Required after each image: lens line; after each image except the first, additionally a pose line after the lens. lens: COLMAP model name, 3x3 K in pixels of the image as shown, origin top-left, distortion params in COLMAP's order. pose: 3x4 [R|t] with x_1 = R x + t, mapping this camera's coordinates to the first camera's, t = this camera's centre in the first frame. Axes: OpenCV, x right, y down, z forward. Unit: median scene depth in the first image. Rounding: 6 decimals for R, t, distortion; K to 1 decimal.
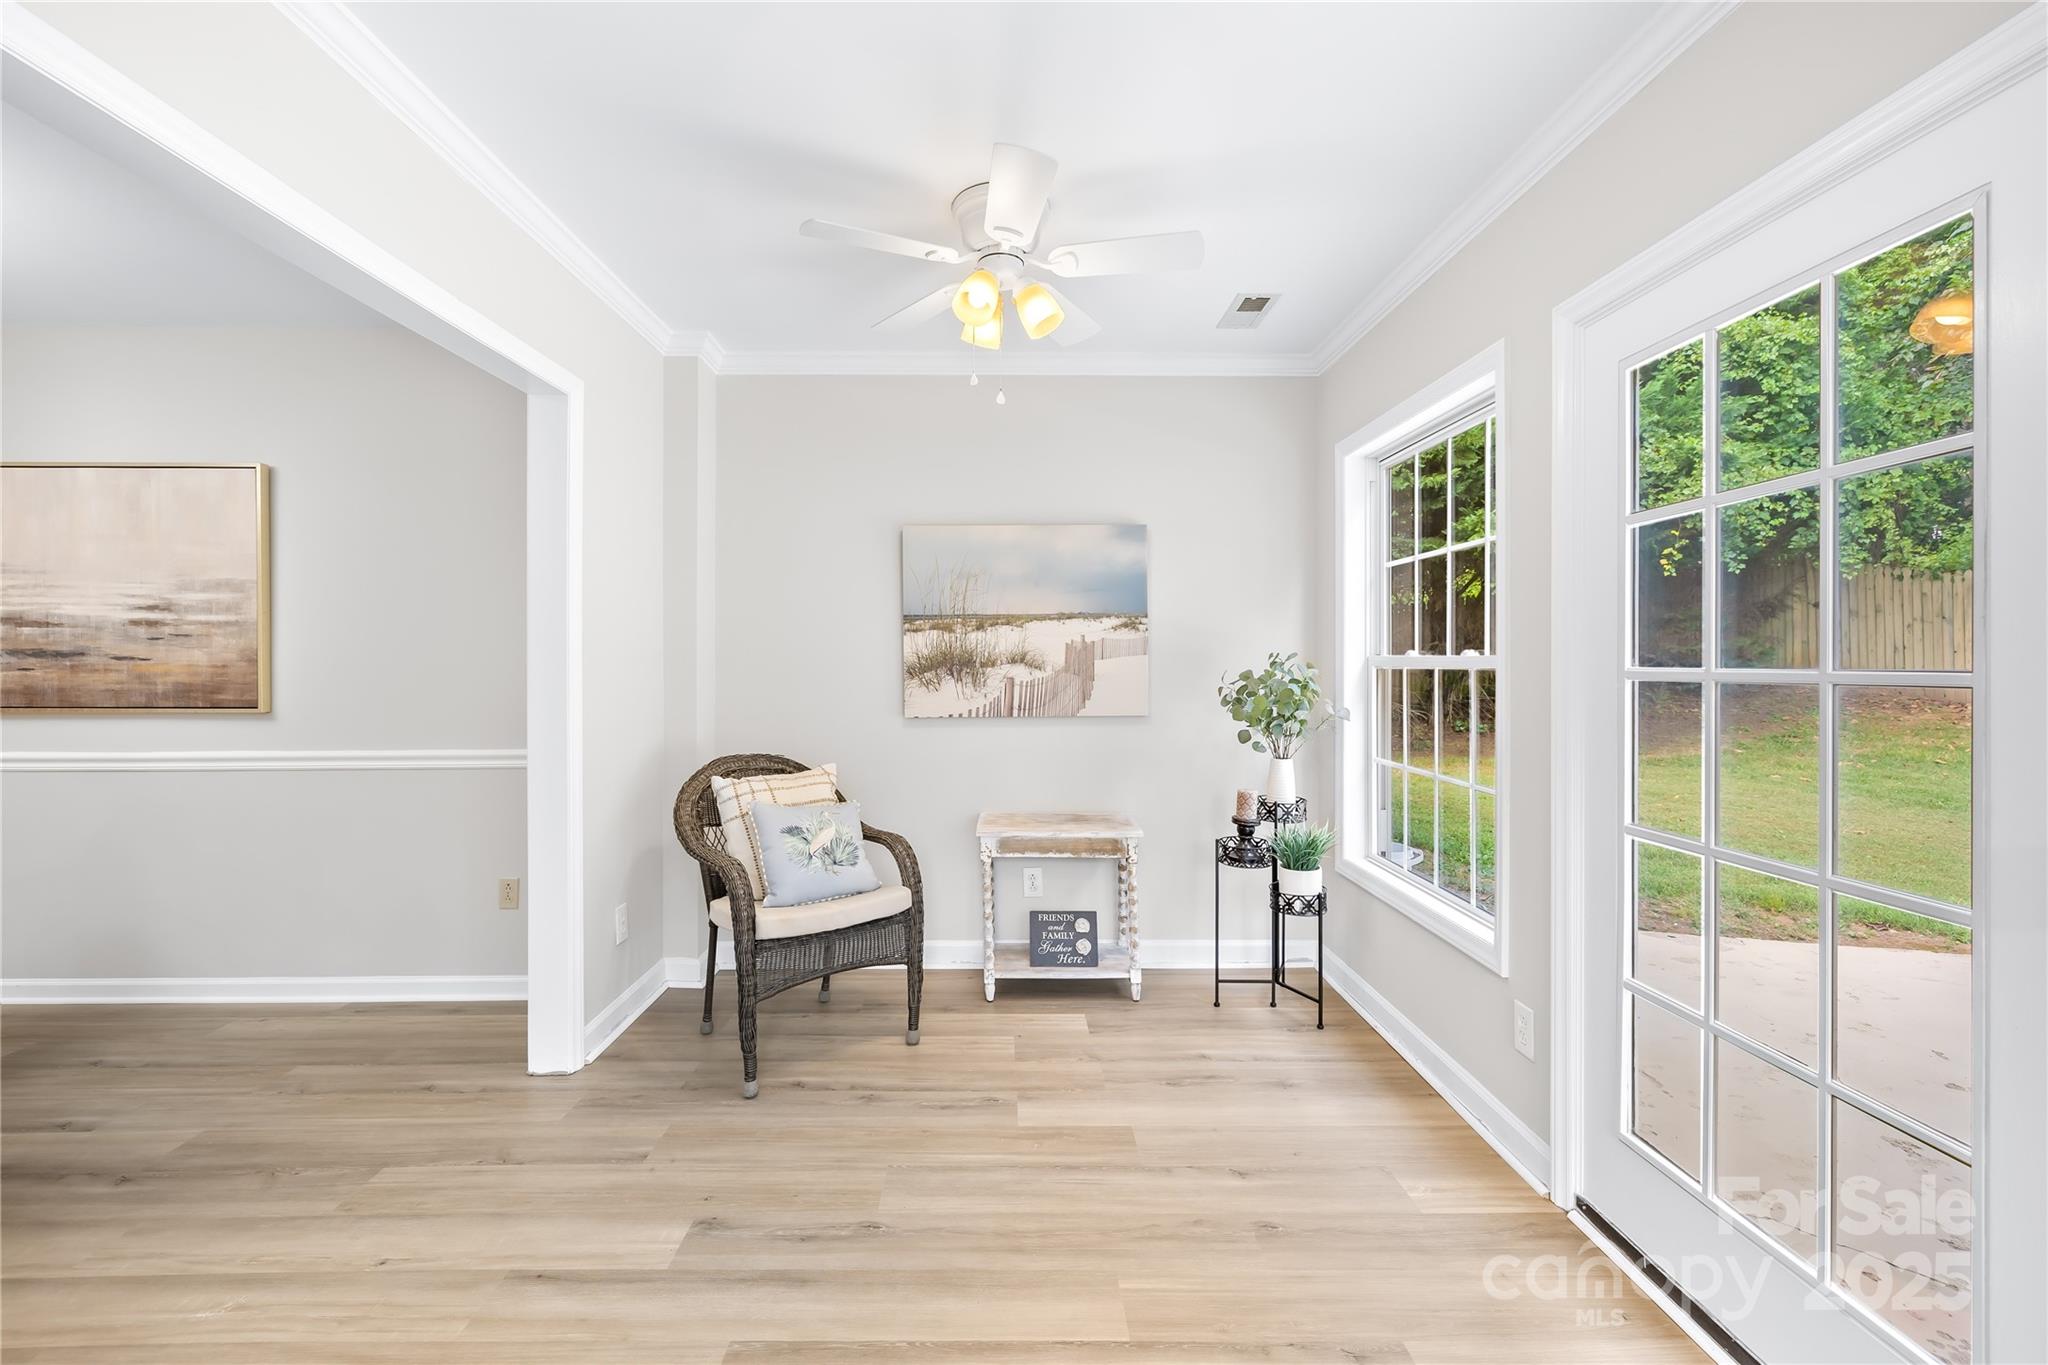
lens RADIAL K [[887.5, 0, 990.7], [0, 887.5, 653.9], [0, 0, 1]] dist [-0.000477, 0.000811]
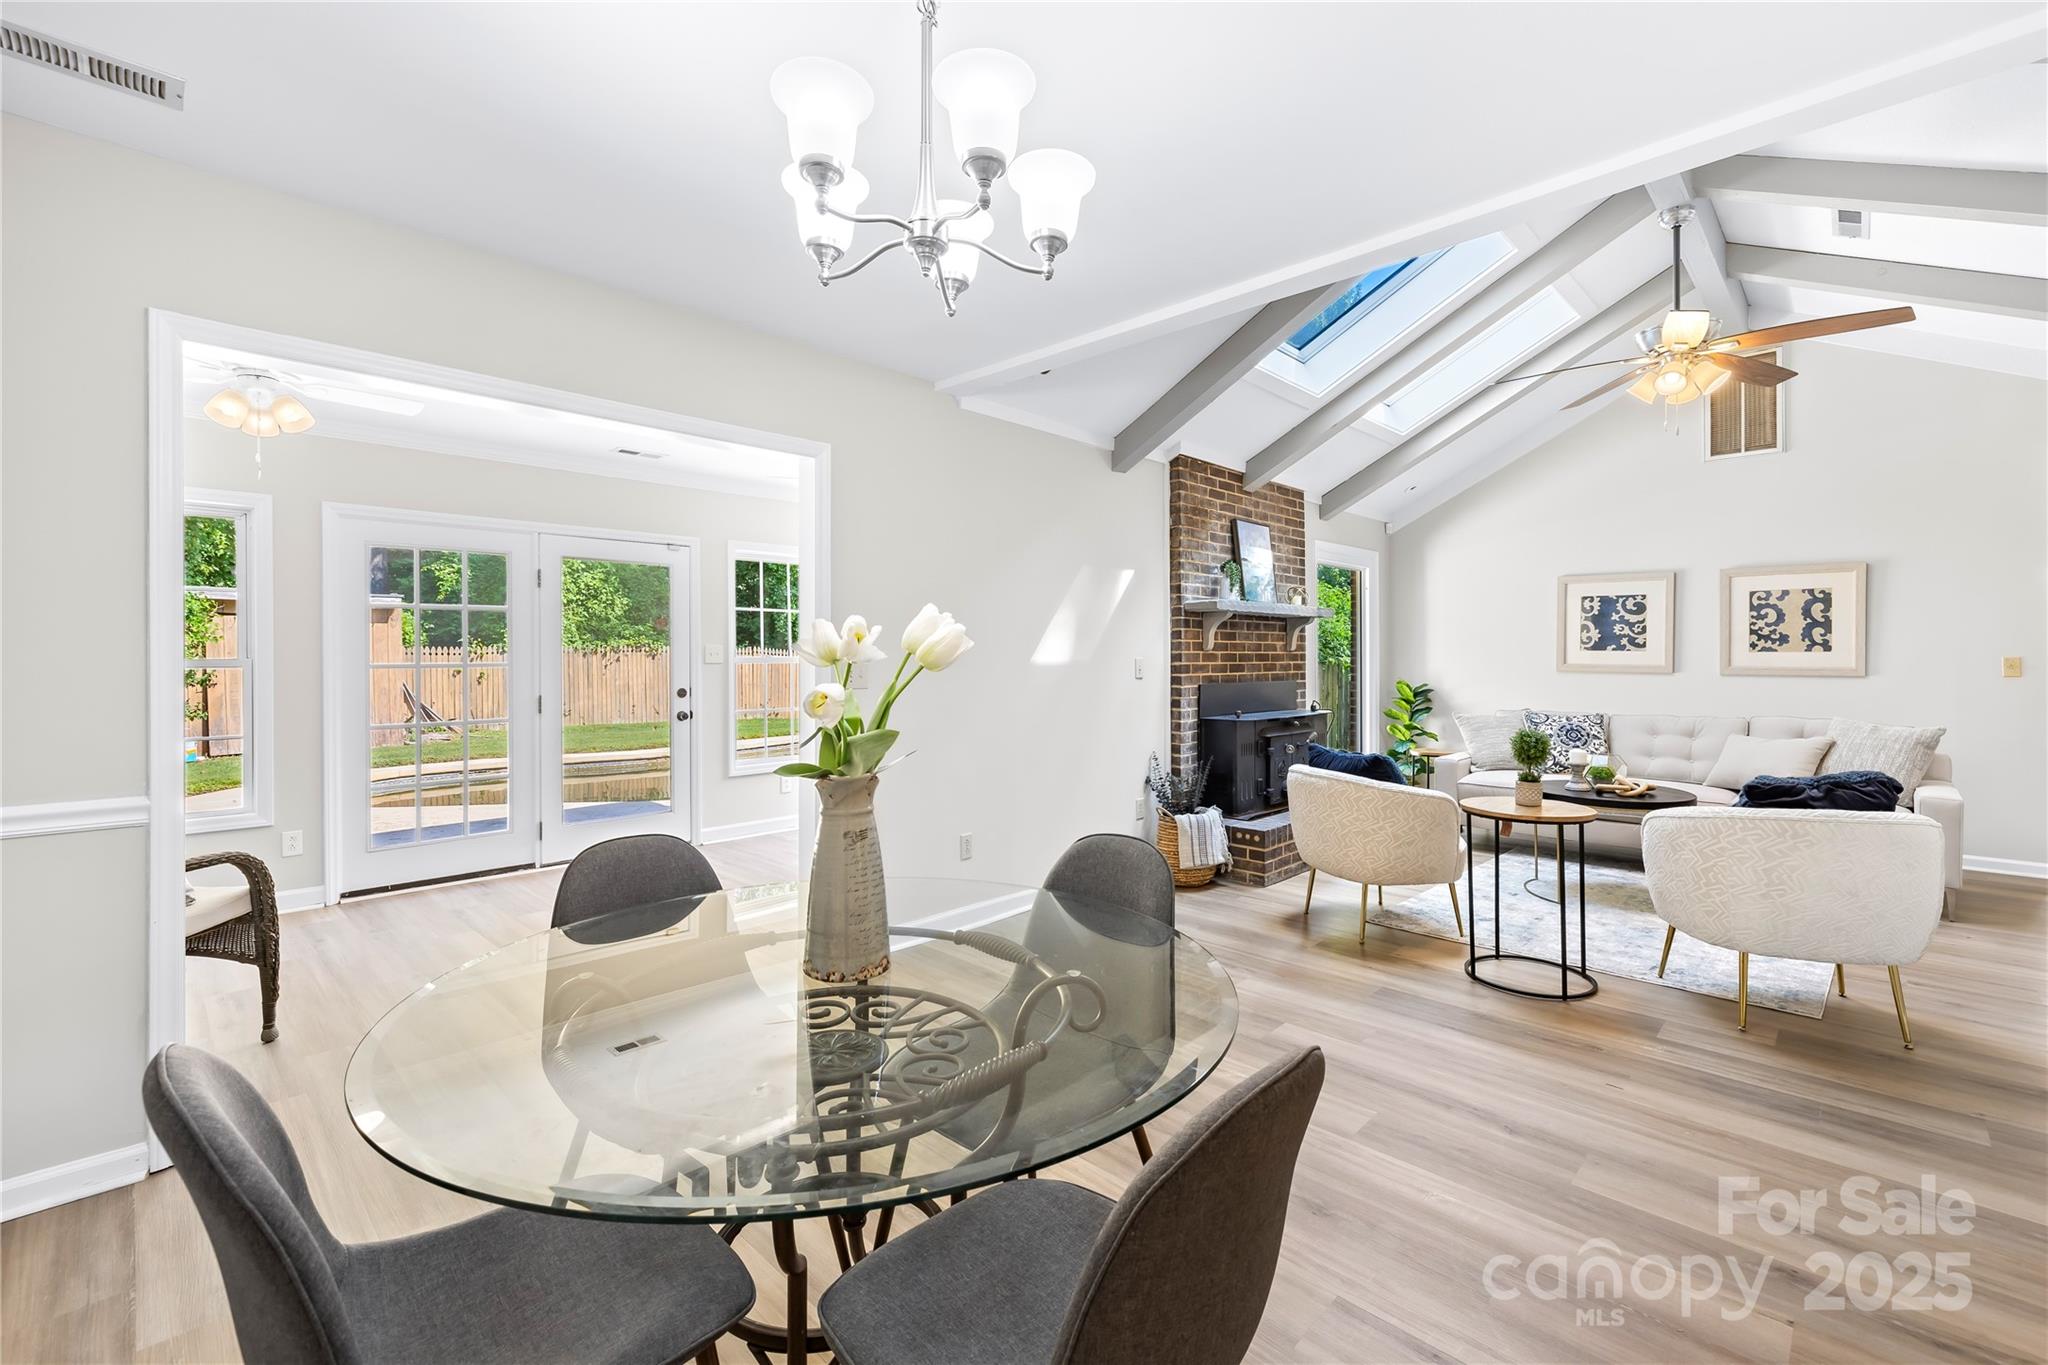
lens RADIAL K [[887.5, 0, 1011.3], [0, 887.5, 655.6], [0, 0, 1]] dist [-0.000477, 0.000811]
pose [[-0.698811, 0.007093, 0.715271, -1.361701], [0.001913, 0.999966, -0.008047, 0.009827], [-0.715303, -0.004255, -0.698801, 0.848831]]
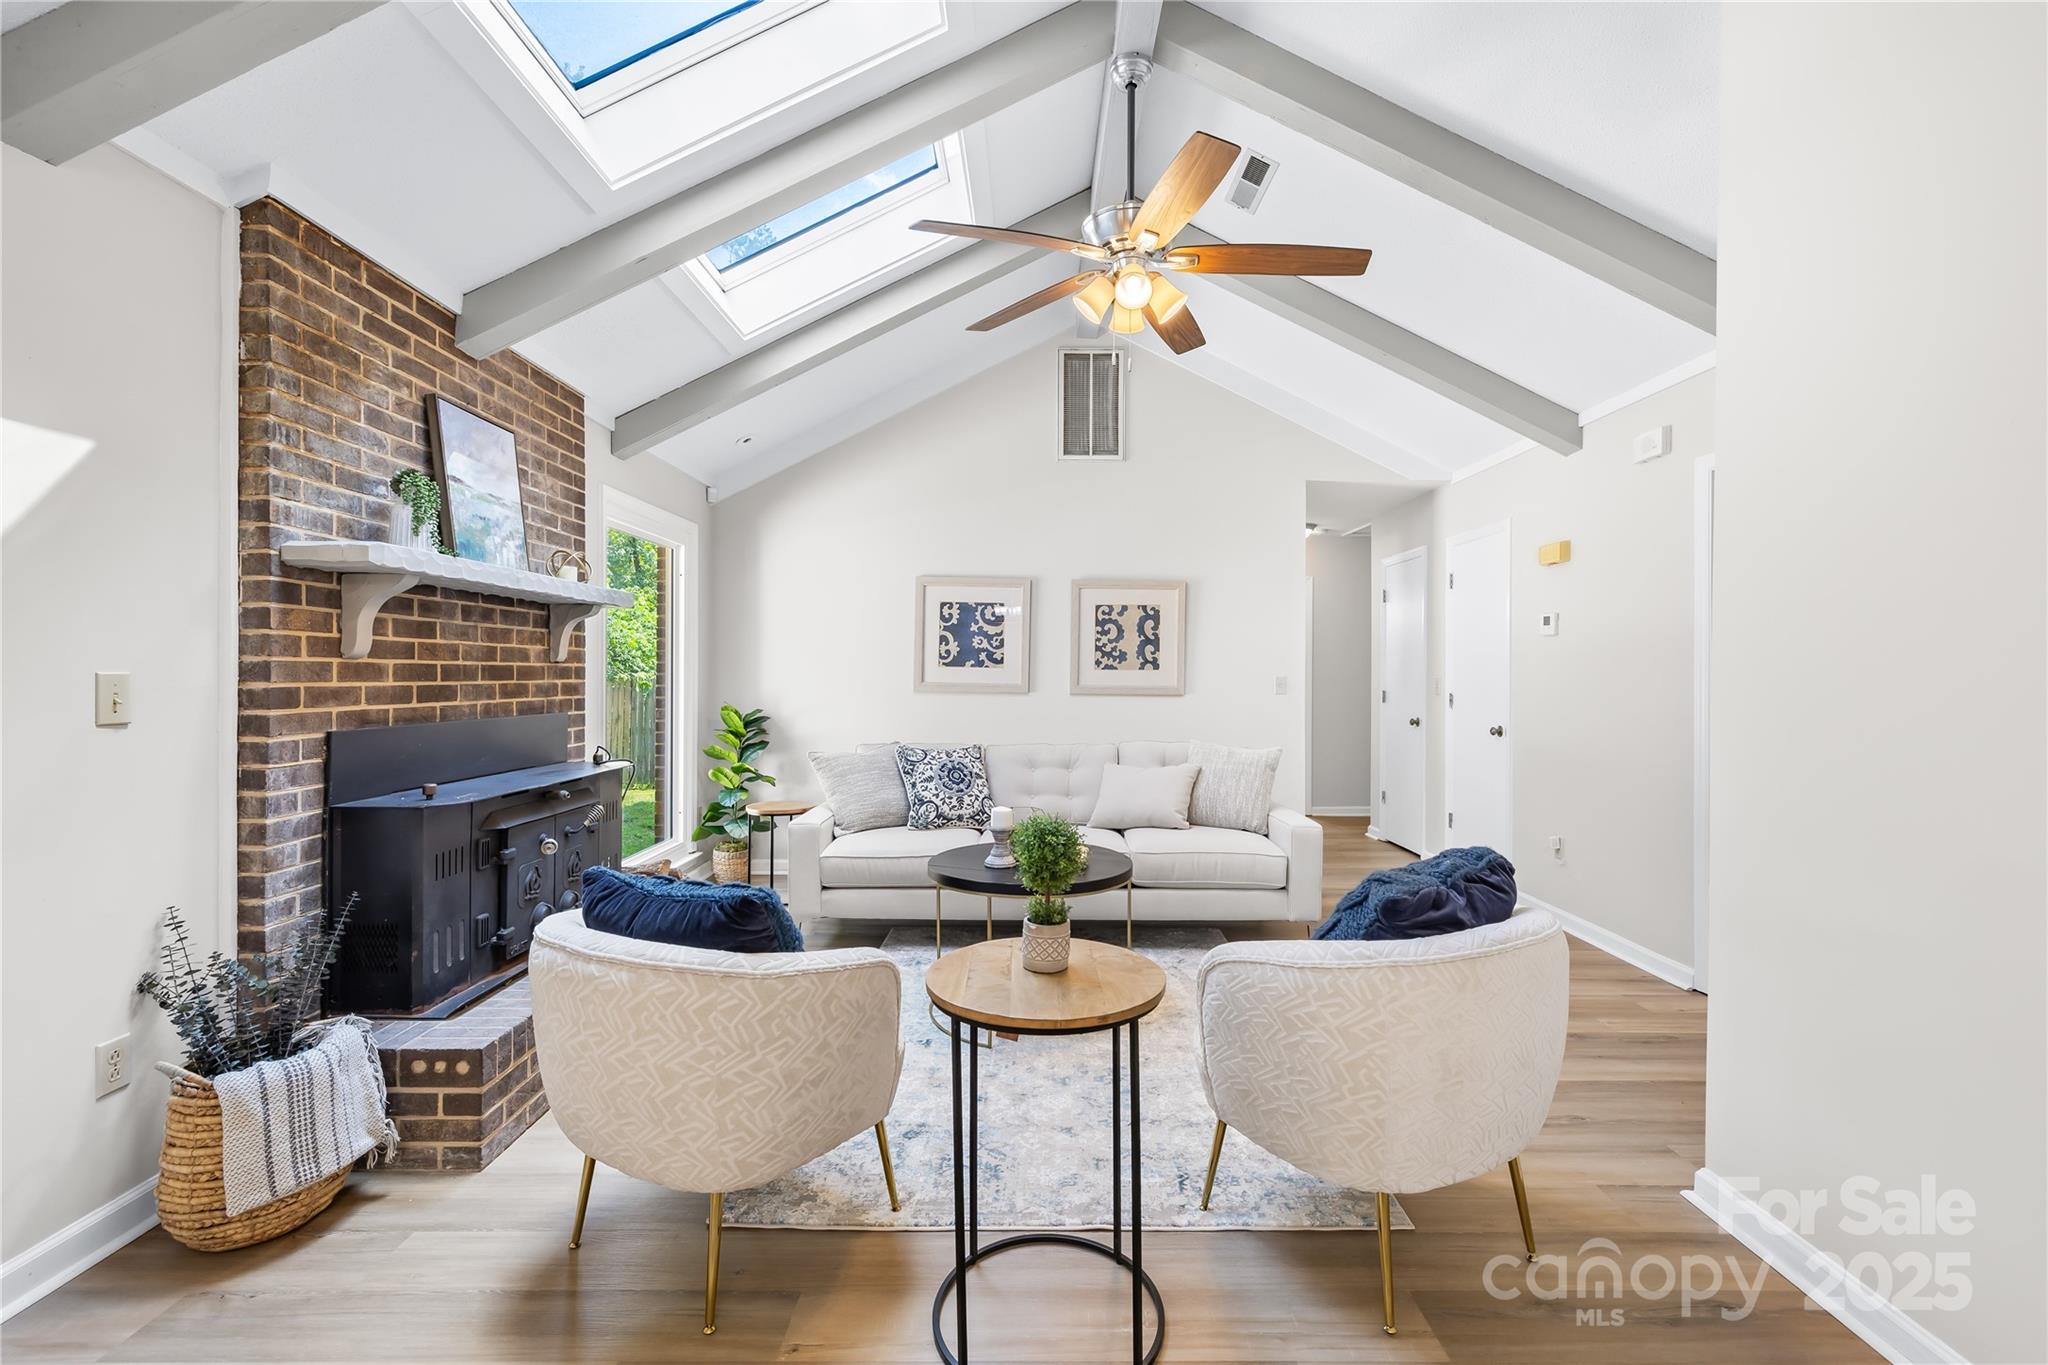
lens RADIAL K [[887.5, 0, 1051.4], [0, 887.5, 672.2], [0, 0, 1]] dist [-0.000477, 0.000811]
pose [[-1.000000, 0.000494, -0.000694, -1.032118], [0.000498, 0.999979, -0.006401, 0.006160], [0.000691, -0.006401, -0.999979, 0.192262]]
